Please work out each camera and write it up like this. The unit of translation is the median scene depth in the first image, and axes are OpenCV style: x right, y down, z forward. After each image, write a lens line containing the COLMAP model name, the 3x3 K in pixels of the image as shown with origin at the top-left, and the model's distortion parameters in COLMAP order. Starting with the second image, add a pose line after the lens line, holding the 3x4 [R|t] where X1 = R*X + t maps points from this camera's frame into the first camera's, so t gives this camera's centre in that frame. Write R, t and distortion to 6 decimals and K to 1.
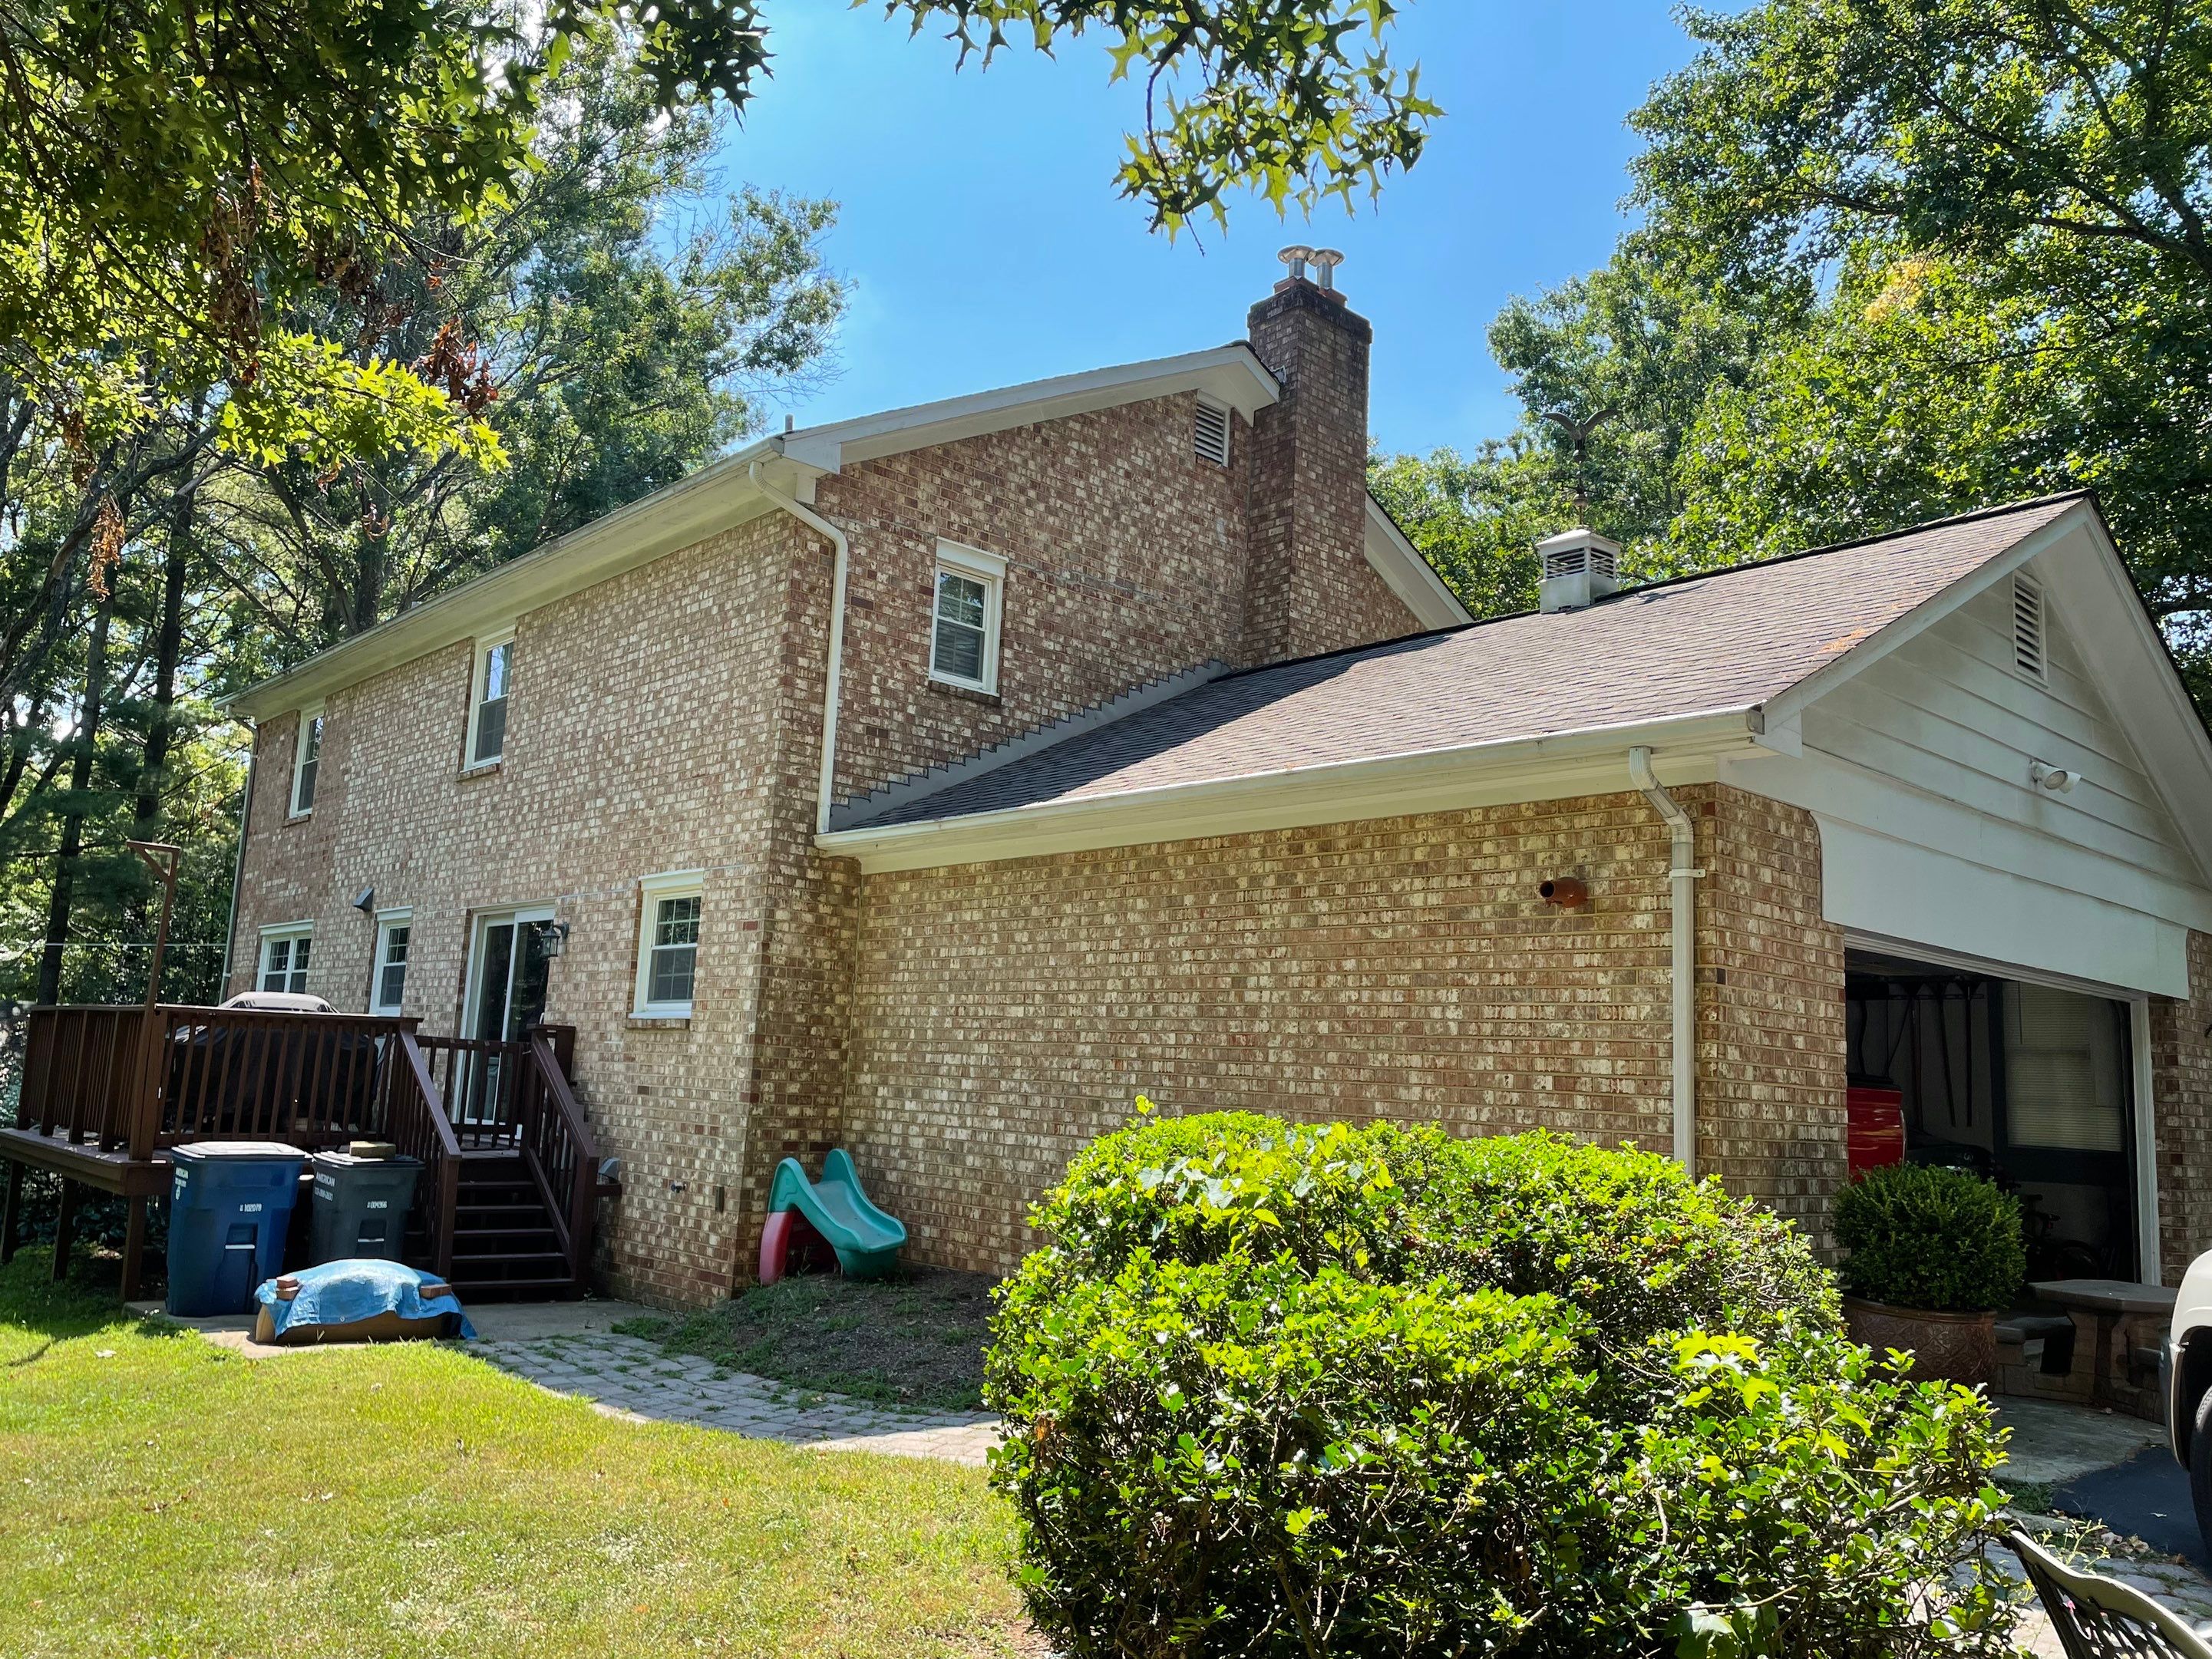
lens RADIAL K [[1681.7, 0, 1109.1], [0, 1681.7, 801.7], [0, 0, 1]] dist [0.093058, -0.120106]
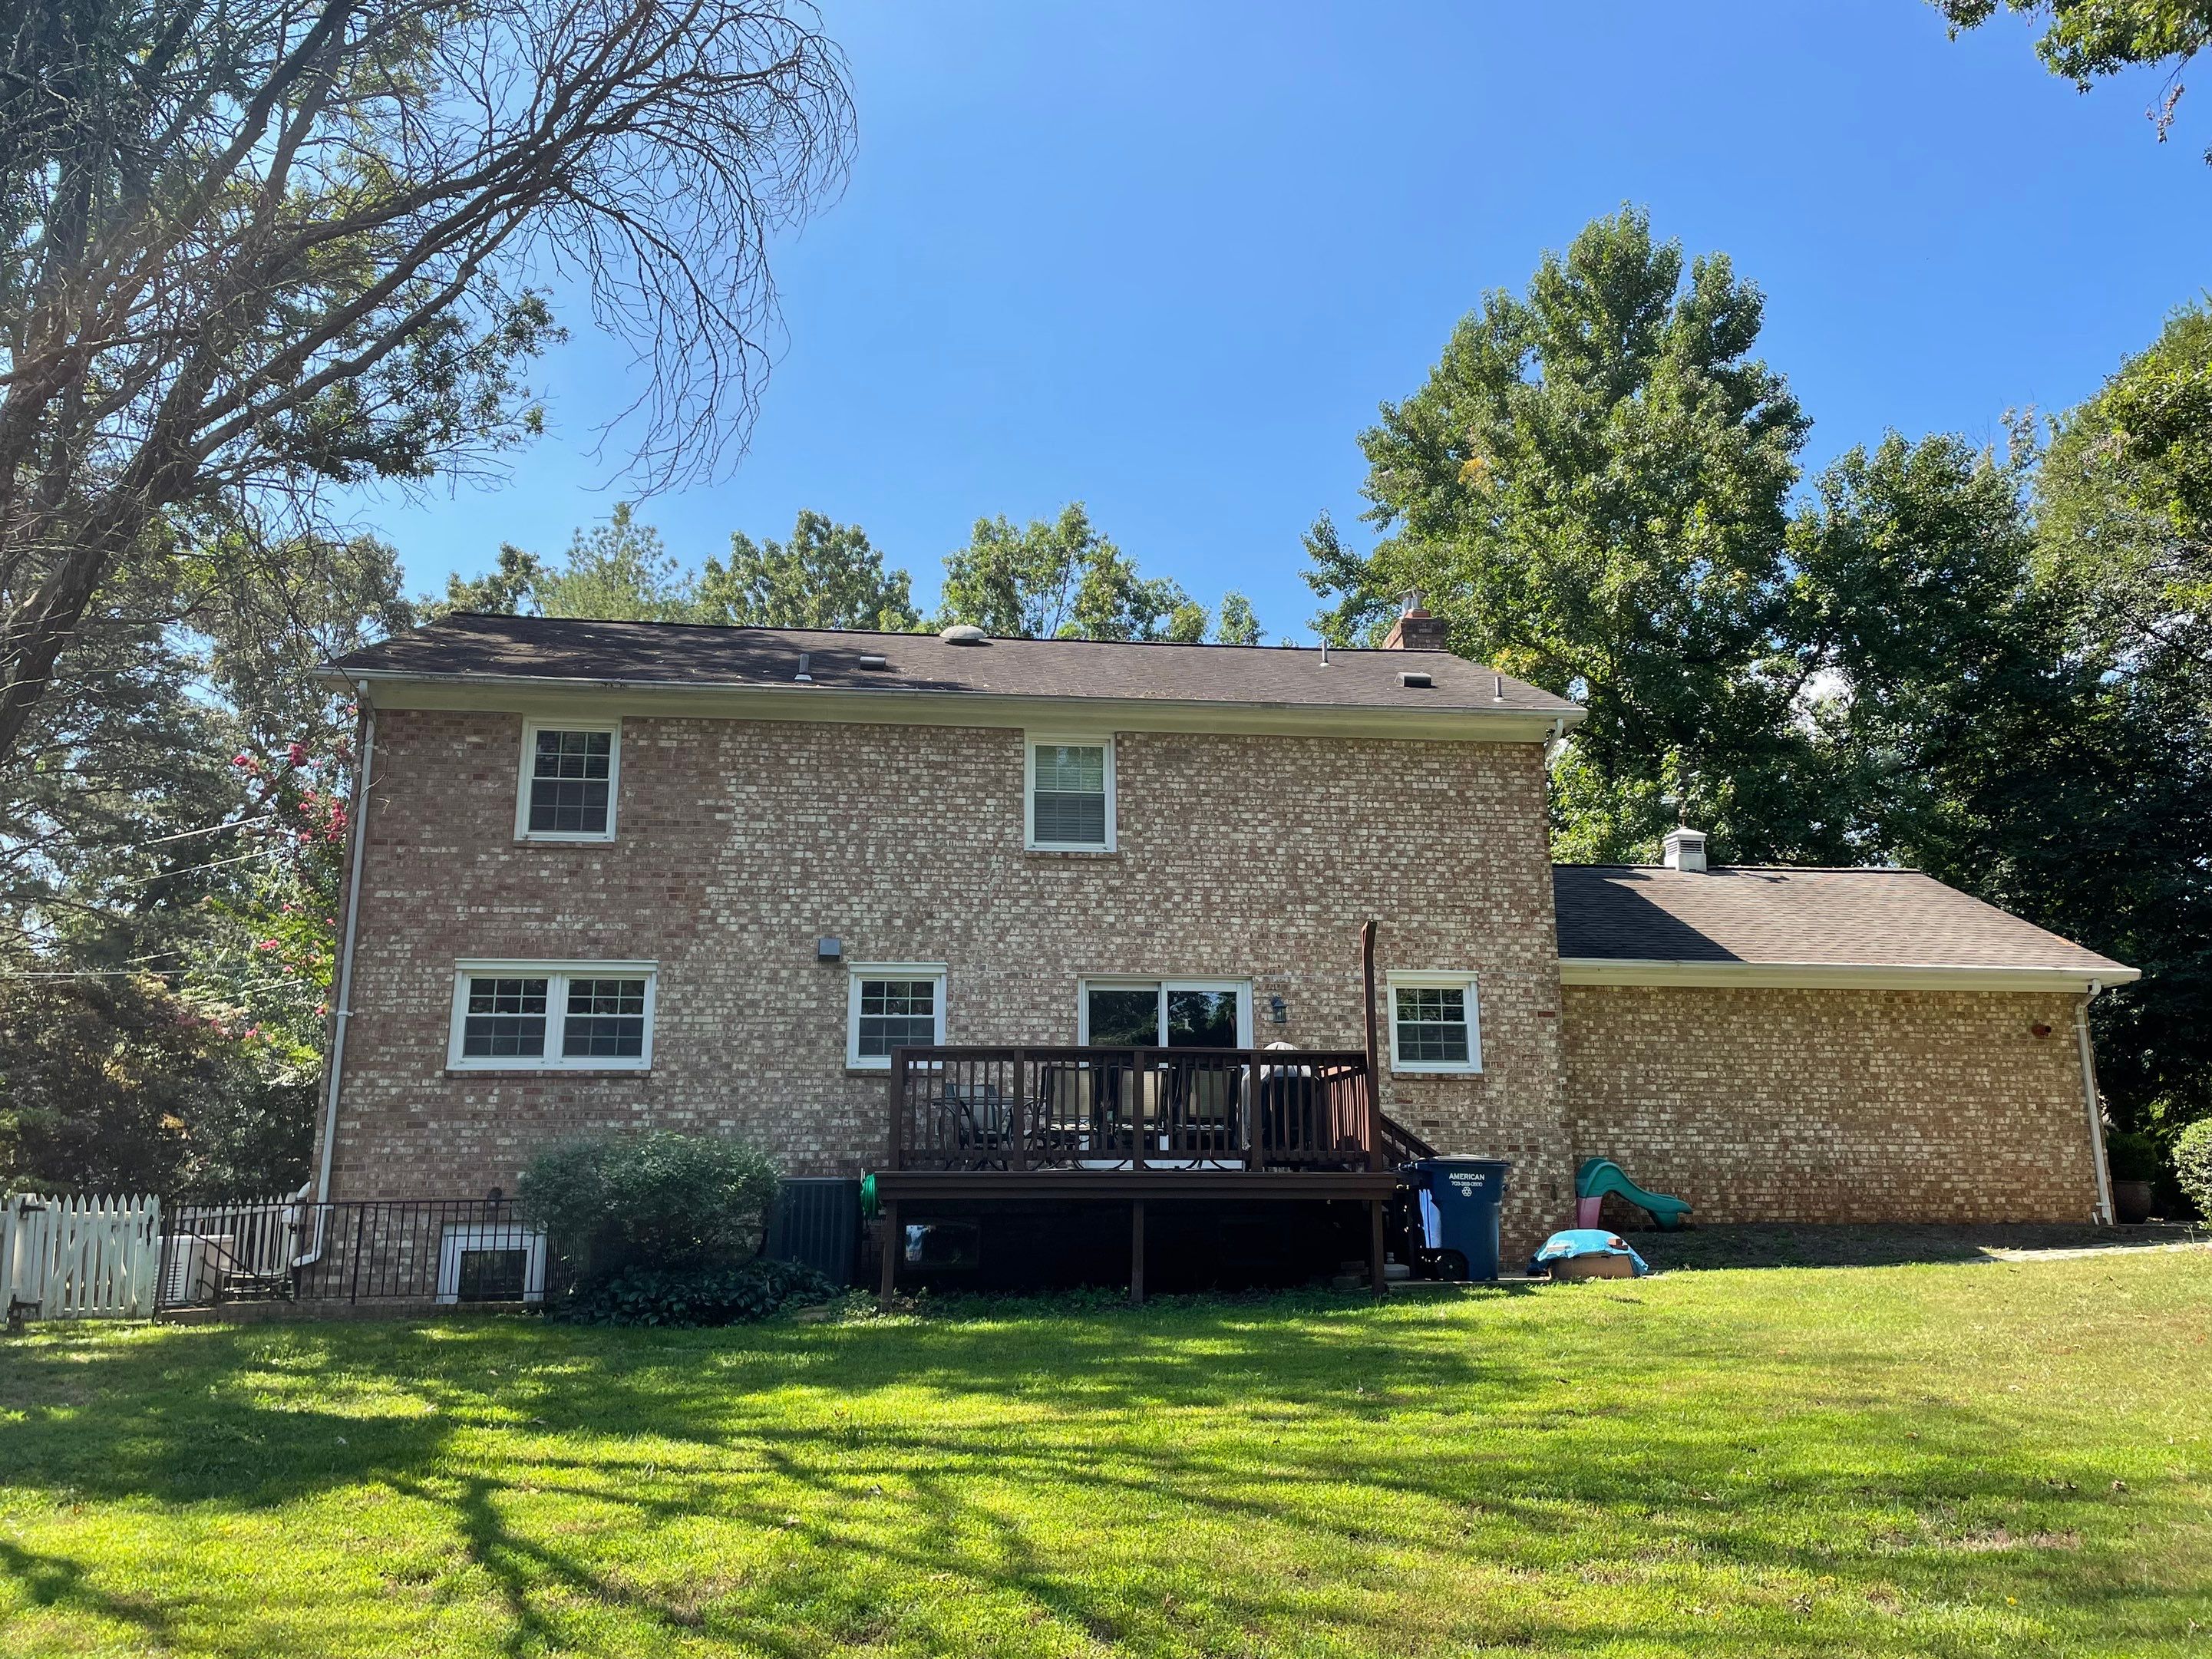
lens RADIAL K [[1681.7, 0, 1109.1], [0, 1681.7, 801.7], [0, 0, 1]] dist [0.093058, -0.120106]
pose [[0.575644, 0.154833, 0.802908, -1.891250], [-0.104174, 0.987795, -0.115799, 0.112935], [-0.811038, -0.016983, 0.584747, 0.464466]]
